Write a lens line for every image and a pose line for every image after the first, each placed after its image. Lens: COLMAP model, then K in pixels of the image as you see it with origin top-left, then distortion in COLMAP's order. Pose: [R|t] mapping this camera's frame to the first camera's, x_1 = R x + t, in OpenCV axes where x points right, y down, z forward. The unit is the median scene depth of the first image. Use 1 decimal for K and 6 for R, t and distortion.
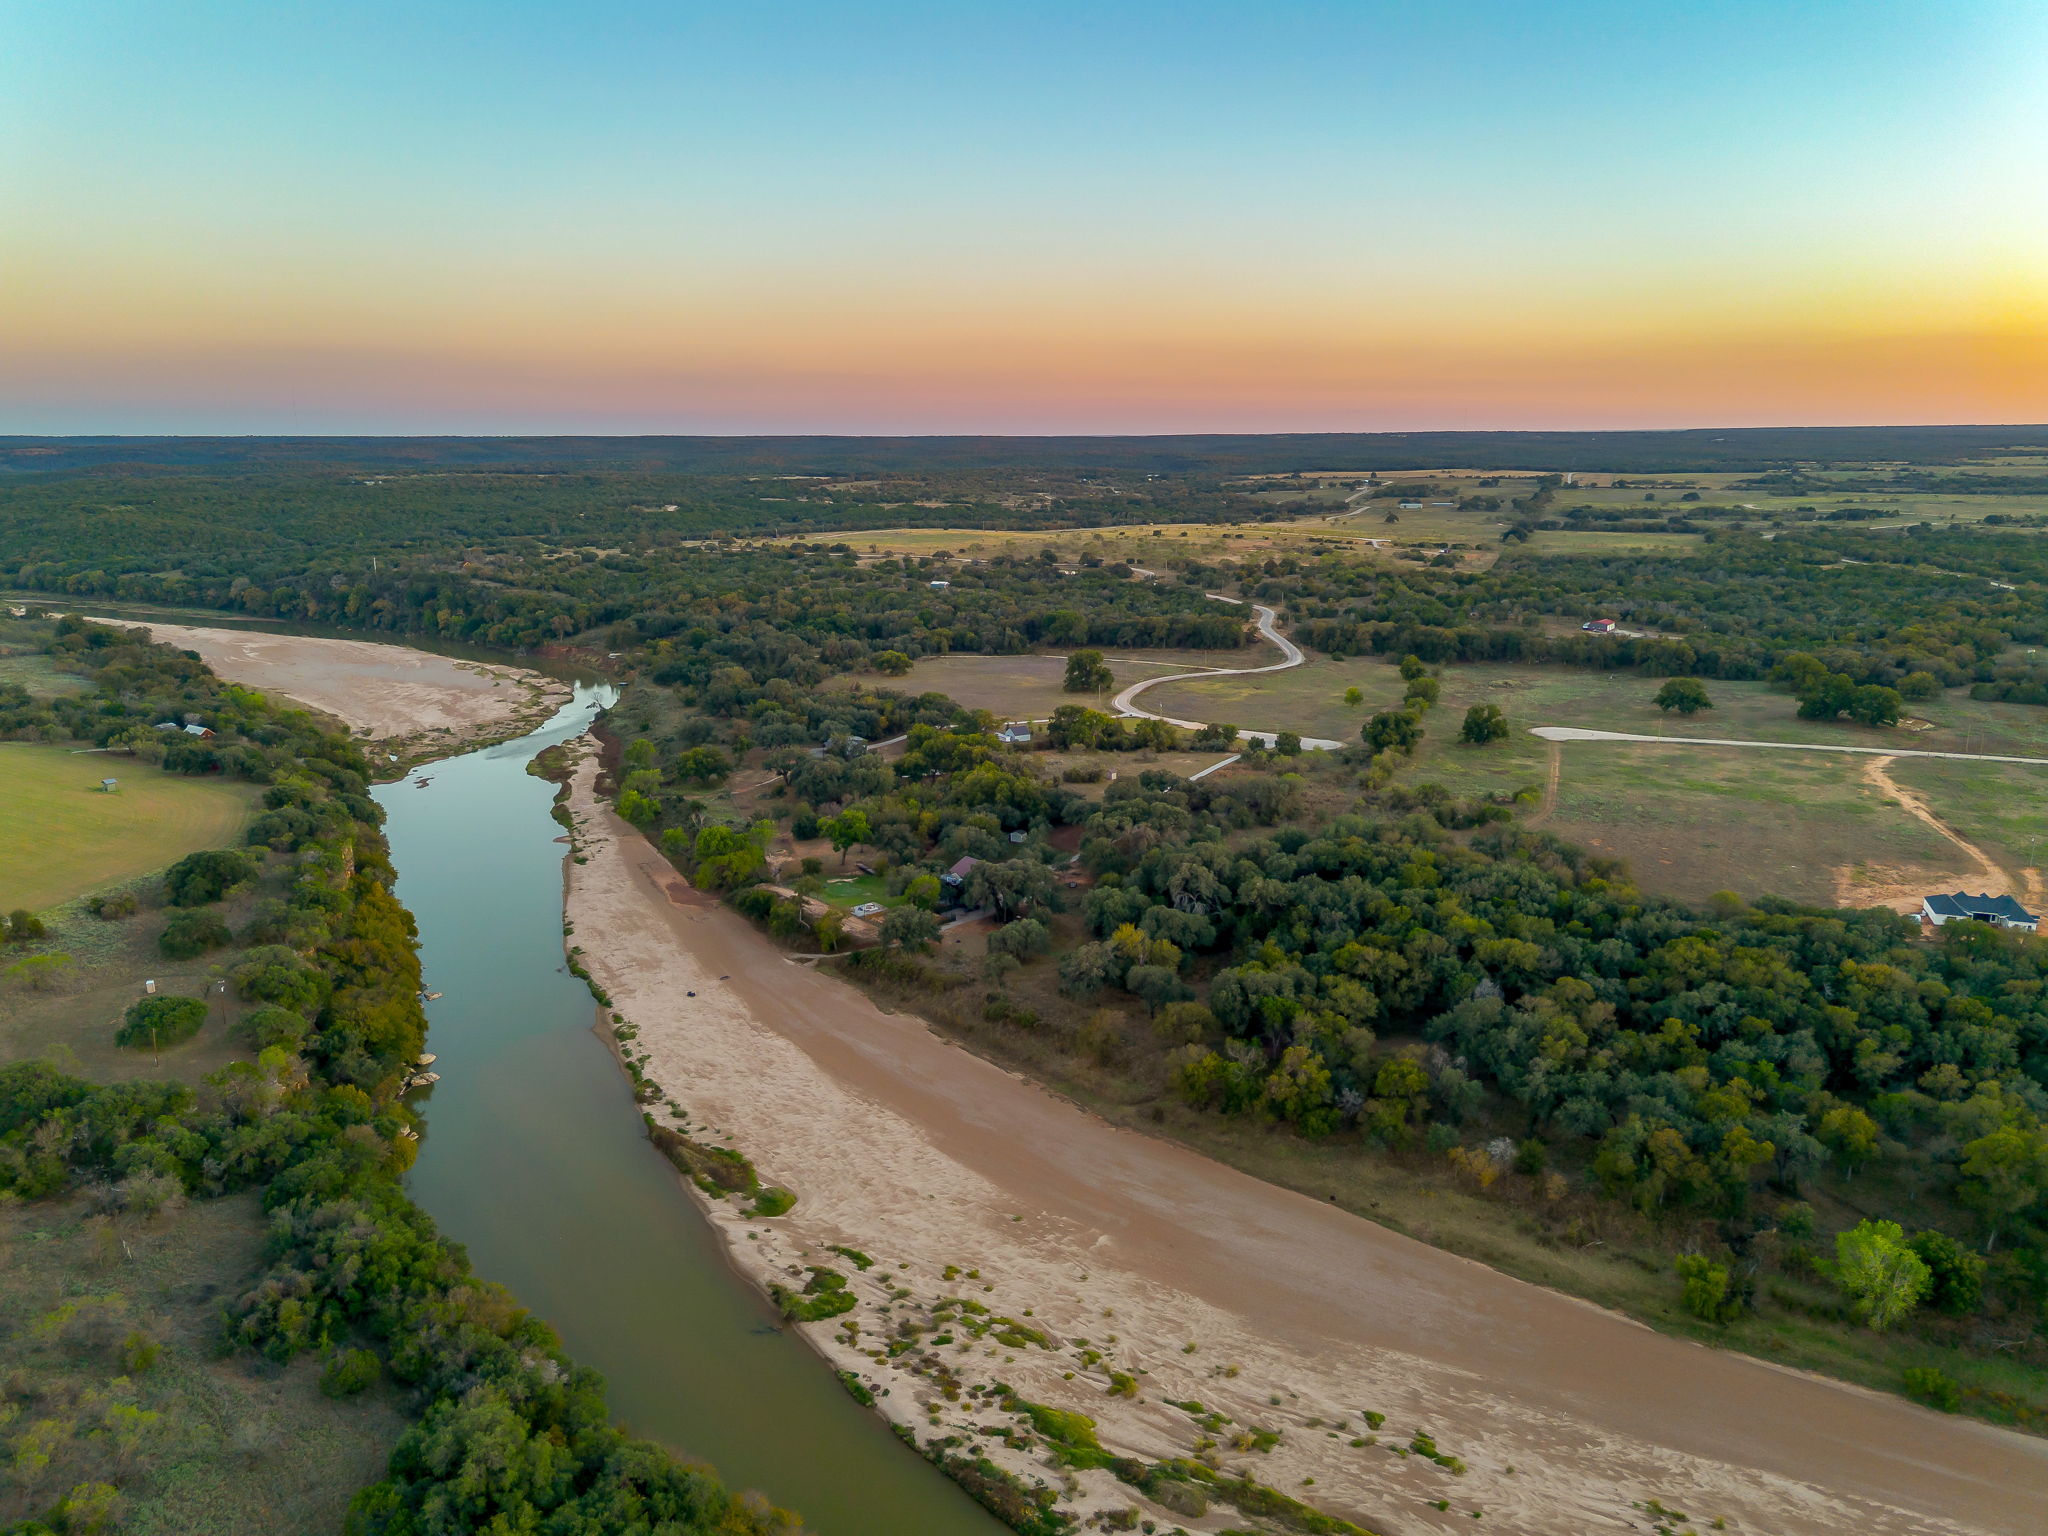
lens RADIAL K [[1464.7, 0, 1024.0], [0, 1464.7, 768.0], [0, 0, 1]] dist [0.079853, -0.077142]
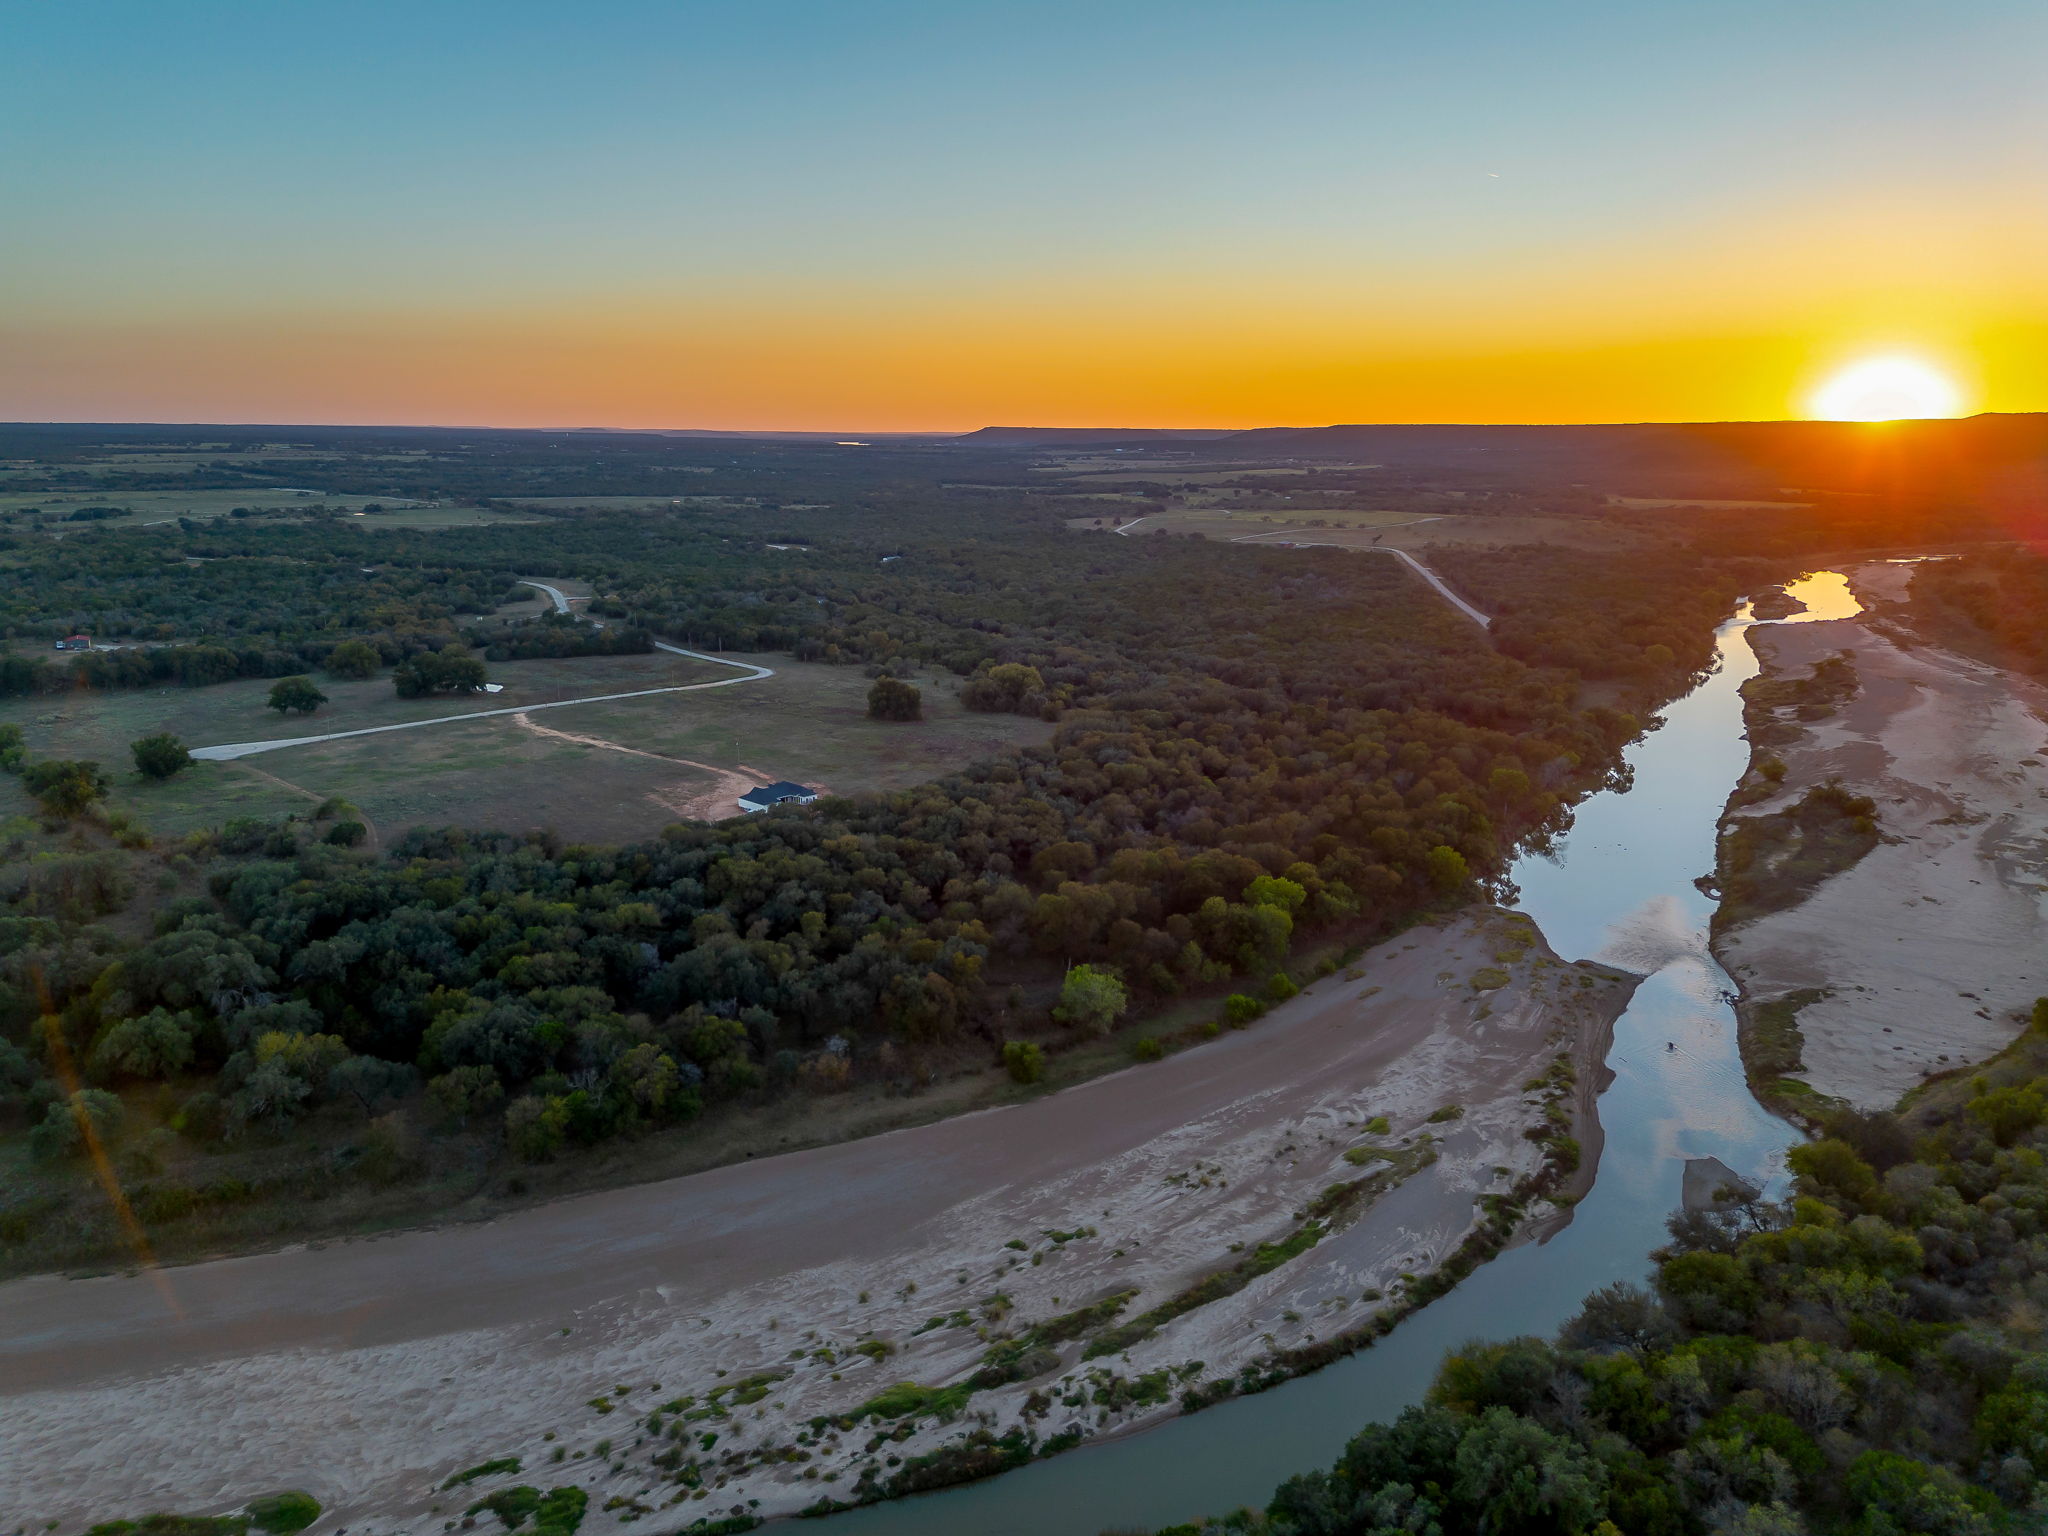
lens RADIAL K [[1464.7, 0, 1024.0], [0, 1464.7, 768.0], [0, 0, 1]] dist [0.079853, -0.077142]
pose [[0.411799, -0.203674, 0.888222, -0.394893], [0.202780, 0.970745, 0.128584, -0.048348], [-0.888427, 0.127163, 0.441053, 0.218935]]
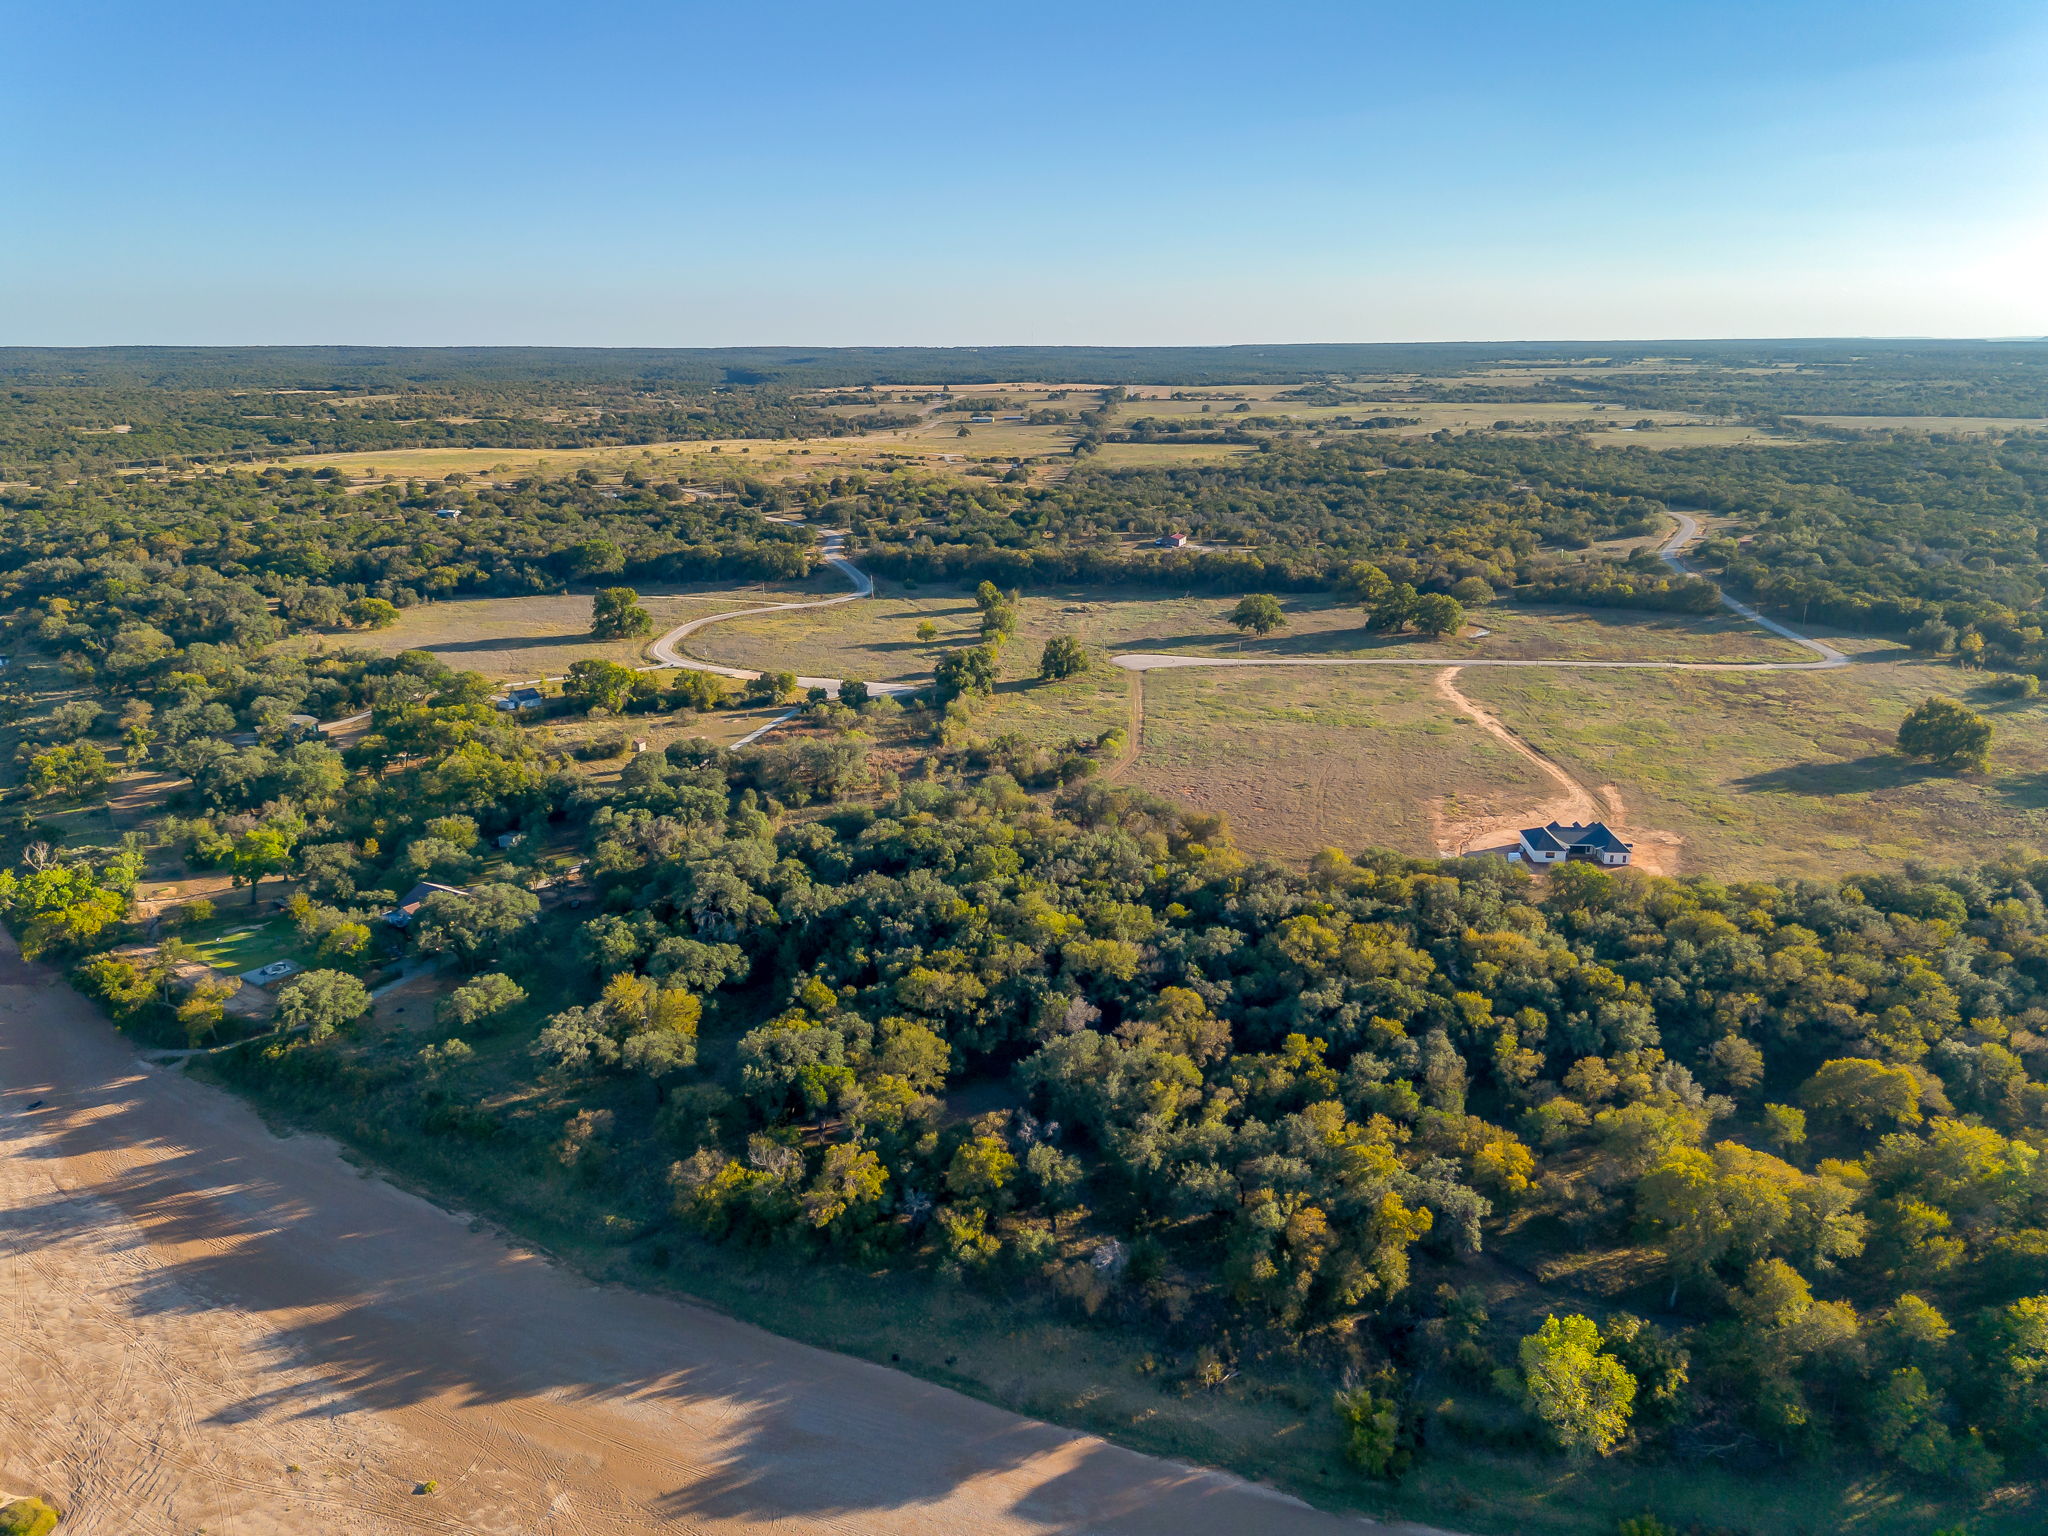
lens RADIAL K [[1464.7, 0, 1024.0], [0, 1464.7, 768.0], [0, 0, 1]] dist [0.079853, -0.077142]
pose [[0.961895, -0.076230, 0.262578, 0.066439], [0.061956, 0.996137, 0.062232, -0.027965], [-0.266307, -0.043593, 0.962902, 0.194015]]
